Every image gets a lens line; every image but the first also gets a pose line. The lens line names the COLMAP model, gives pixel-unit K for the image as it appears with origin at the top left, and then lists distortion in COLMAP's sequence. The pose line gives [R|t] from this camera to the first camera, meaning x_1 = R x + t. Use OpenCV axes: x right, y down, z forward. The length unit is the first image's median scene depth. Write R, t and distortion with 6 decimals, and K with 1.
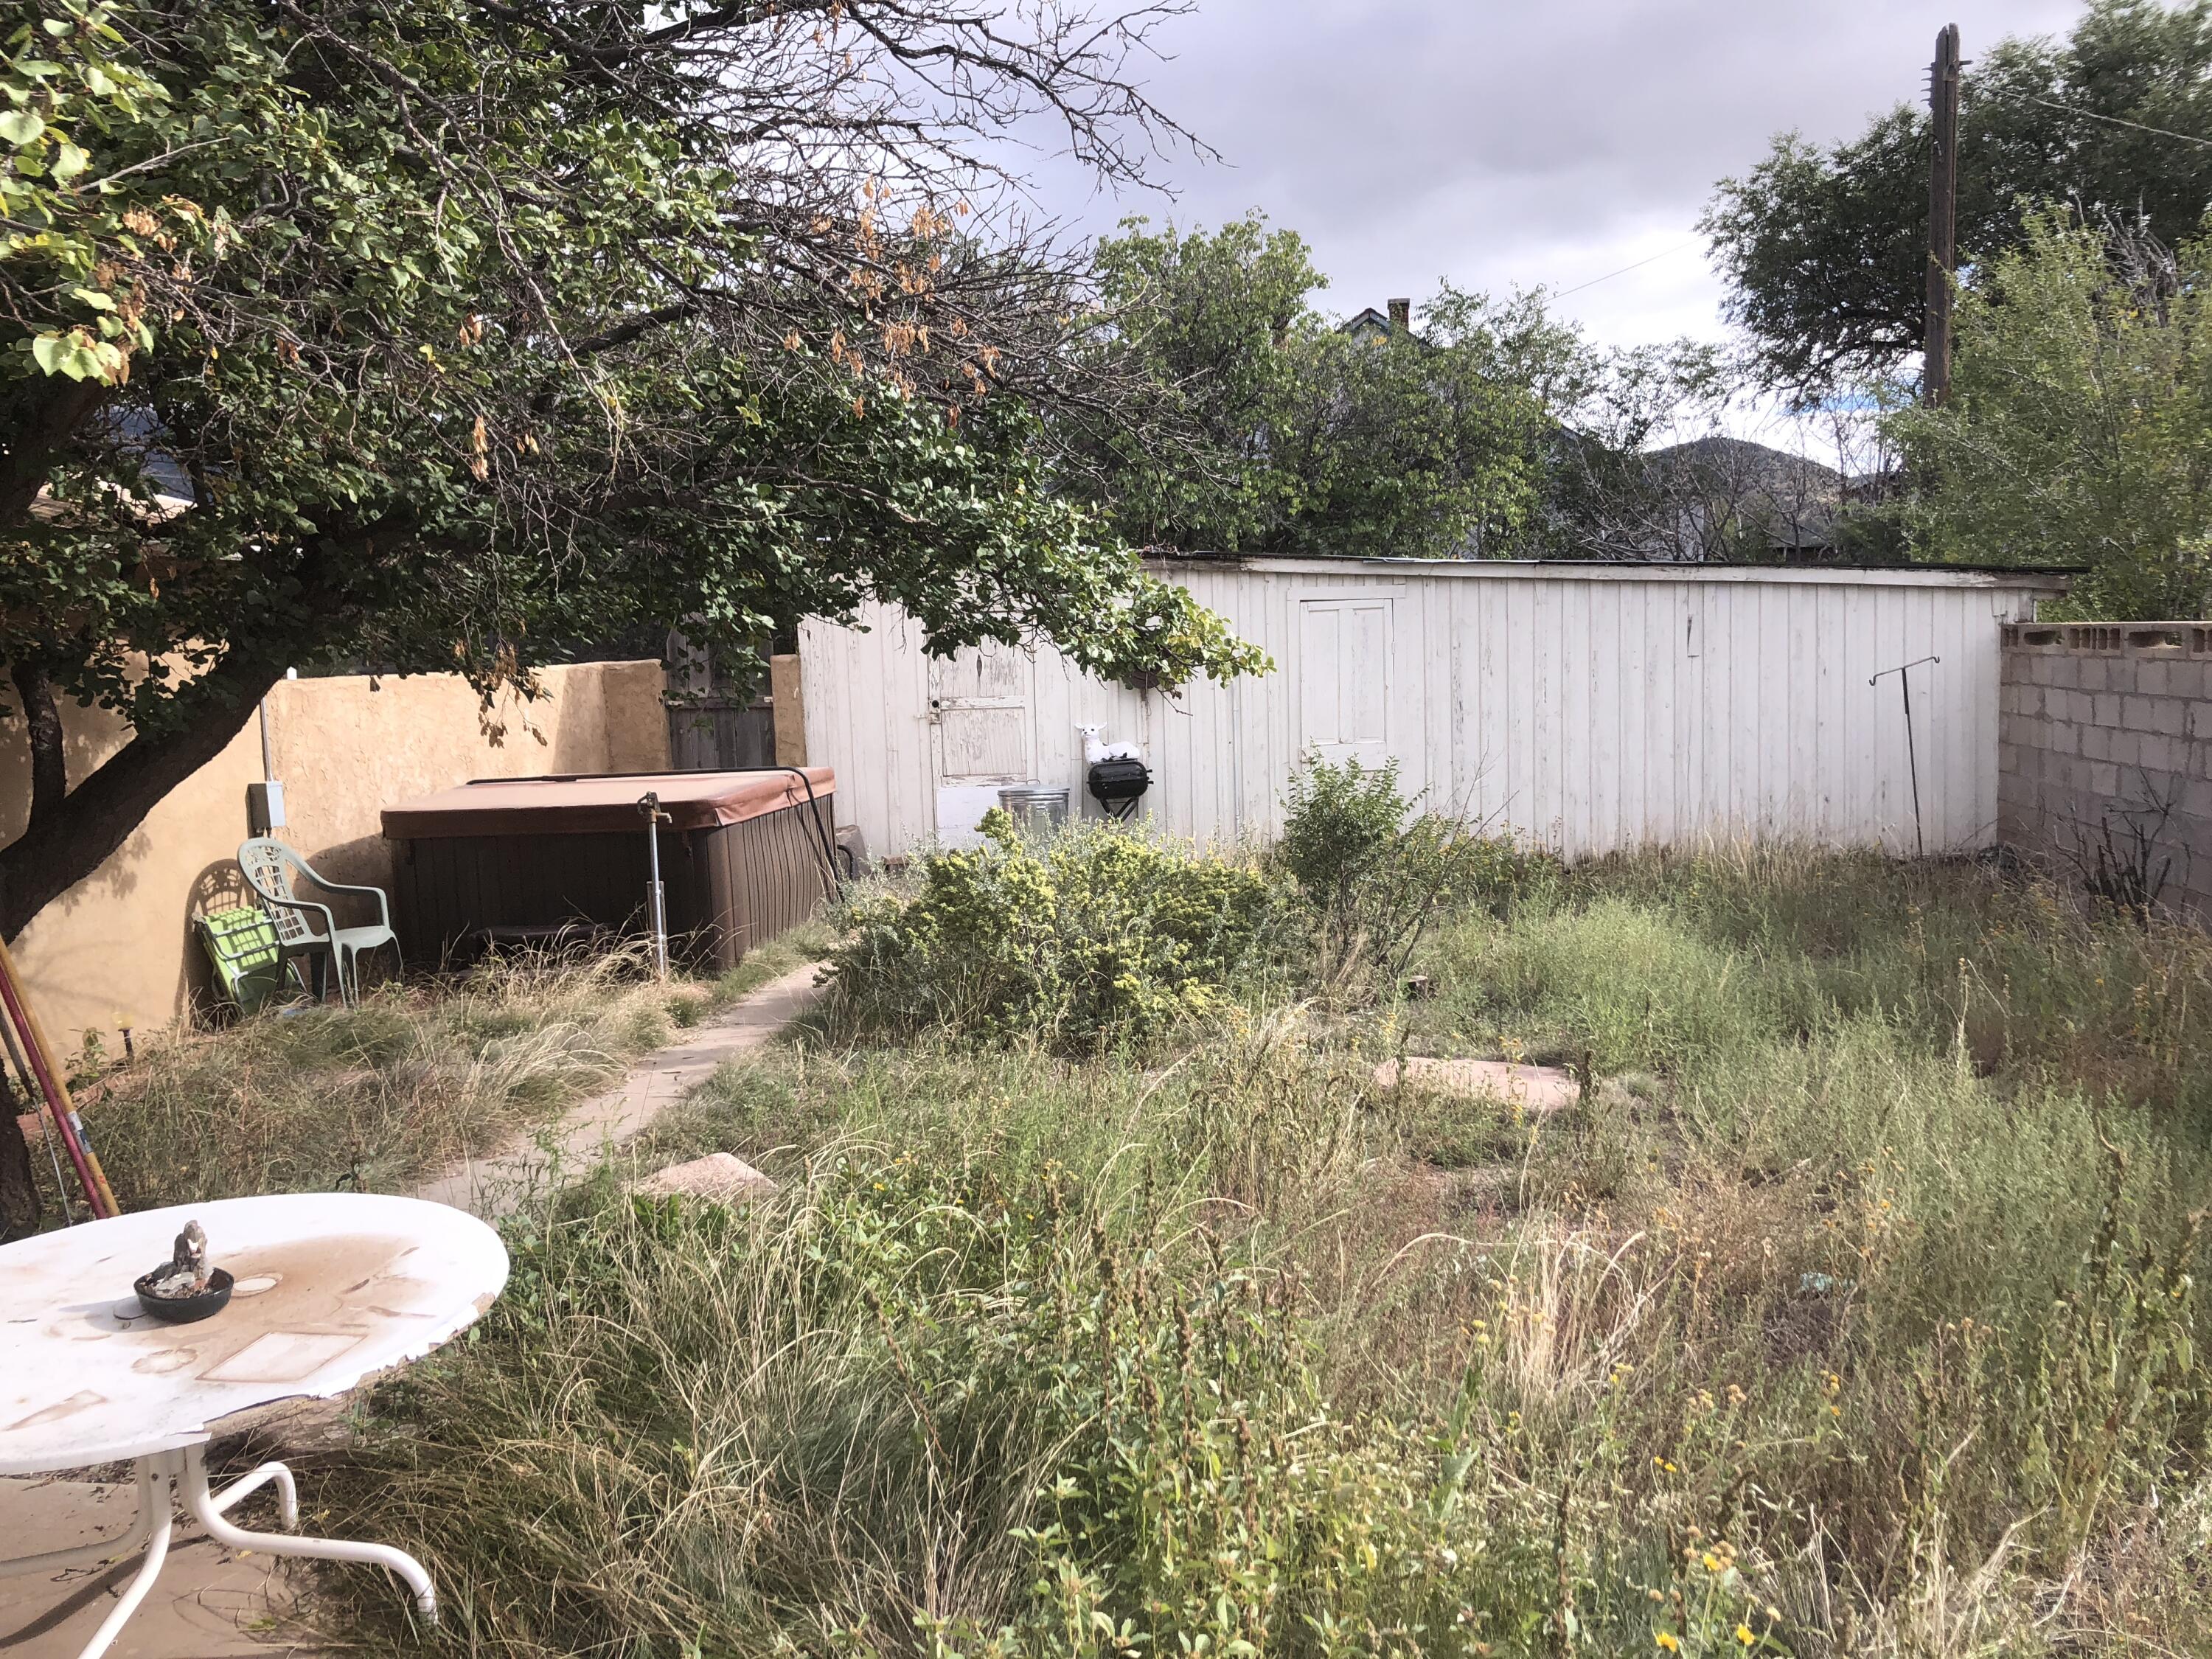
lens RADIAL K [[1795.9, 0, 1100.4], [0, 1795.9, 806.4], [0, 0, 1]] dist [0.032345, -0.042621]
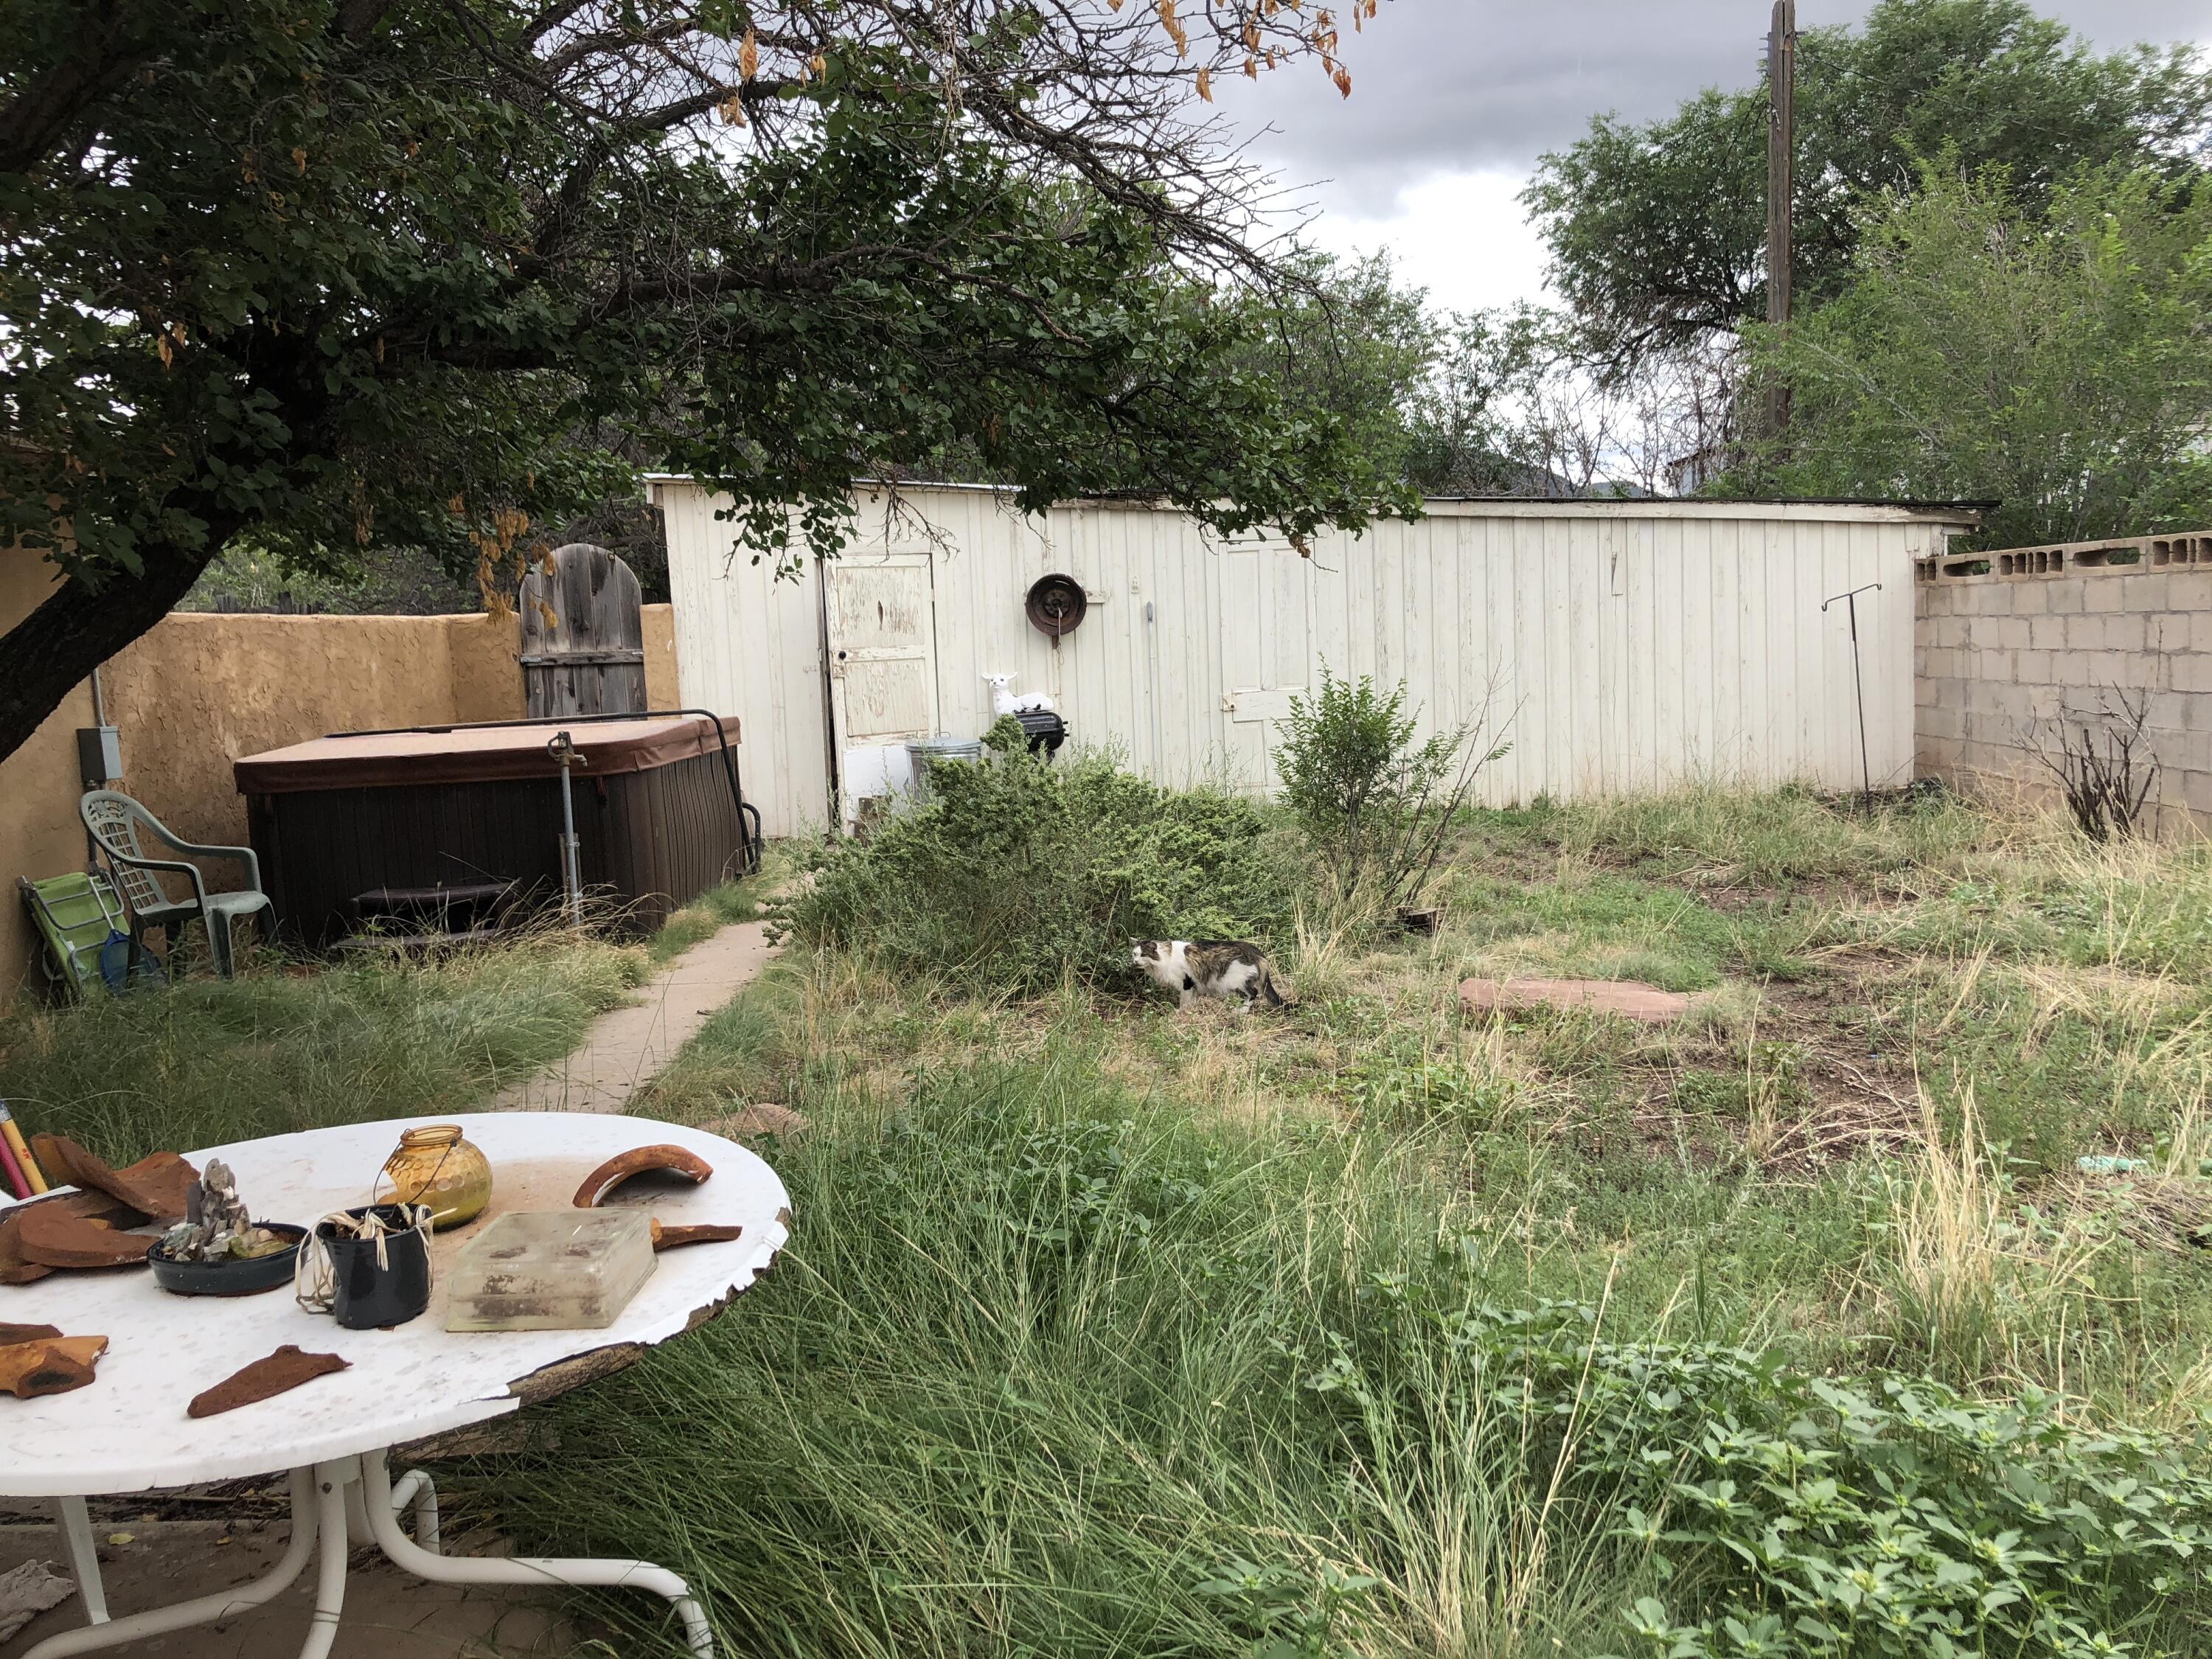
lens RADIAL K [[1795.9, 0, 1112.2], [0, 1795.9, 812.6], [0, 0, 1]] dist [0.032345, -0.042621]
pose [[0.989948, -0.022085, 0.139697, -0.081916], [0.022370, 0.999750, -0.000470, 0.029154], [-0.139651, 0.003591, 0.990194, 0.064656]]
